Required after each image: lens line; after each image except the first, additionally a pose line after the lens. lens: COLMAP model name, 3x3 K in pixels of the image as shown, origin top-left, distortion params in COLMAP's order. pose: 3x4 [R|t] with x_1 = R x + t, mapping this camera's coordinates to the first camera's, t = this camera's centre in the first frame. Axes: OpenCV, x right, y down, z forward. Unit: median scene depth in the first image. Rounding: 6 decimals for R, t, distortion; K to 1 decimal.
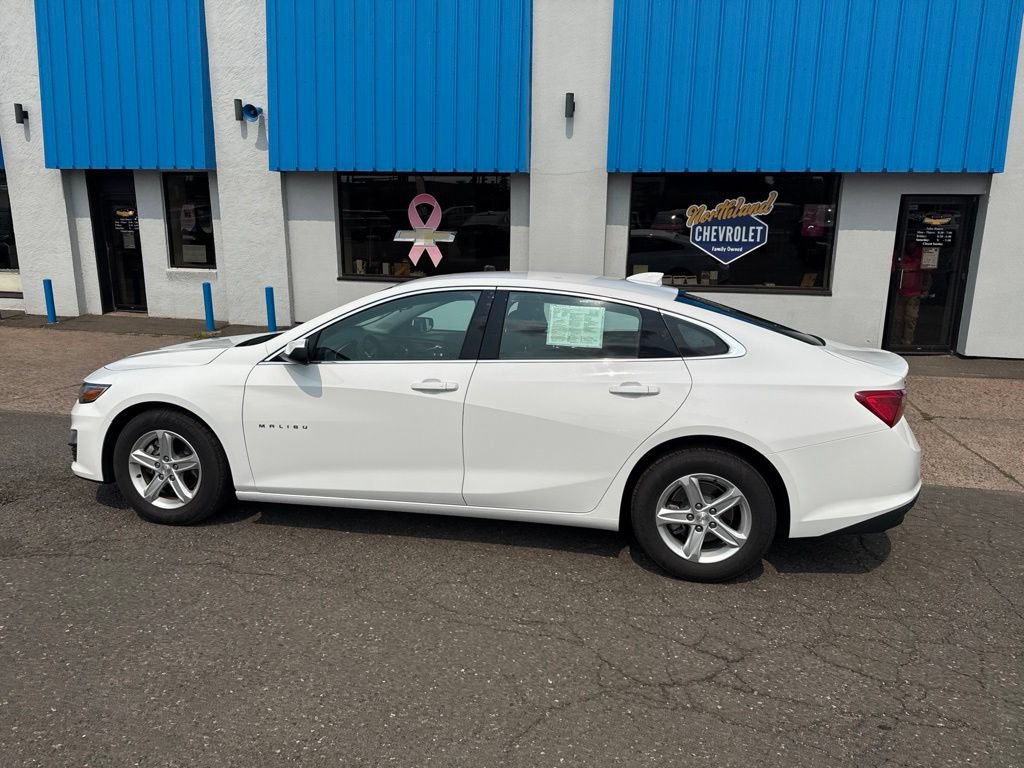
lens RADIAL K [[717.6, 0, 516.0], [0, 717.6, 394.1], [0, 0, 1]] dist [0.035155, -0.042866]
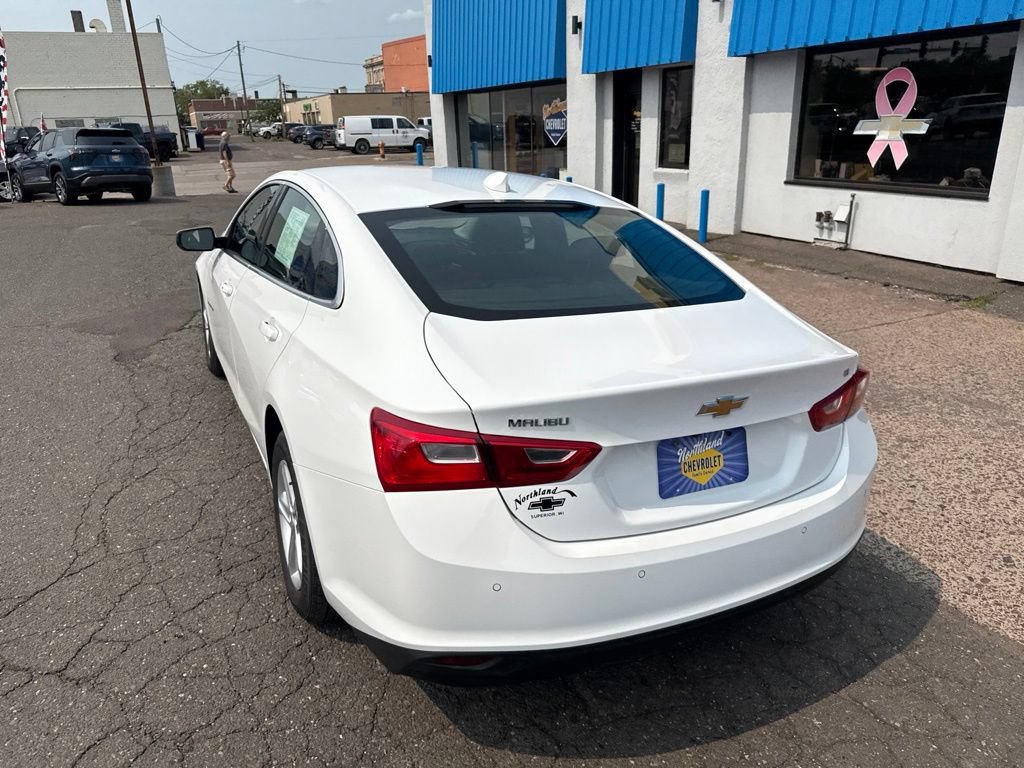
lens RADIAL K [[717.6, 0, 506.0], [0, 717.6, 393.9], [0, 0, 1]] dist [0.035155, -0.042866]
pose [[0.599468, 0.254152, -0.758976, 0.298027], [-0.156360, 0.967163, 0.200367, -0.042516], [0.784977, -0.001440, 0.619523, 0.239127]]
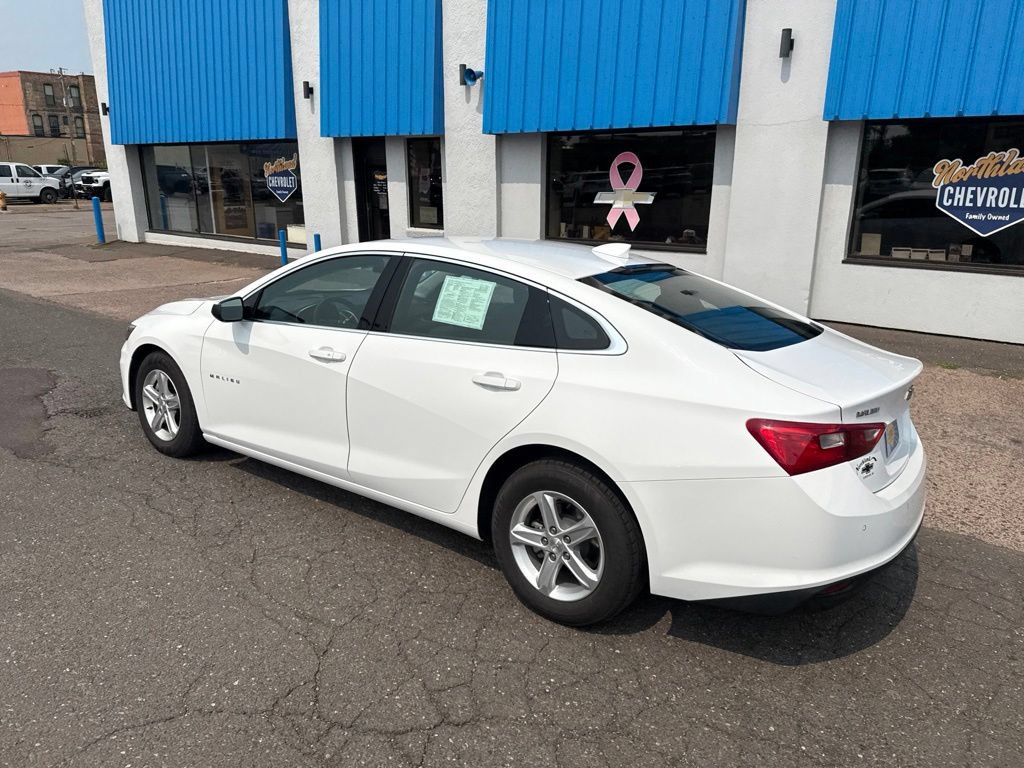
lens RADIAL K [[717.6, 0, 510.6], [0, 717.6, 392.2], [0, 0, 1]] dist [0.035155, -0.042866]
pose [[0.901443, 0.118126, -0.416469, 0.177752], [-0.098342, 0.992777, 0.068729, -0.017689], [0.421579, -0.020999, 0.906549, 0.079104]]
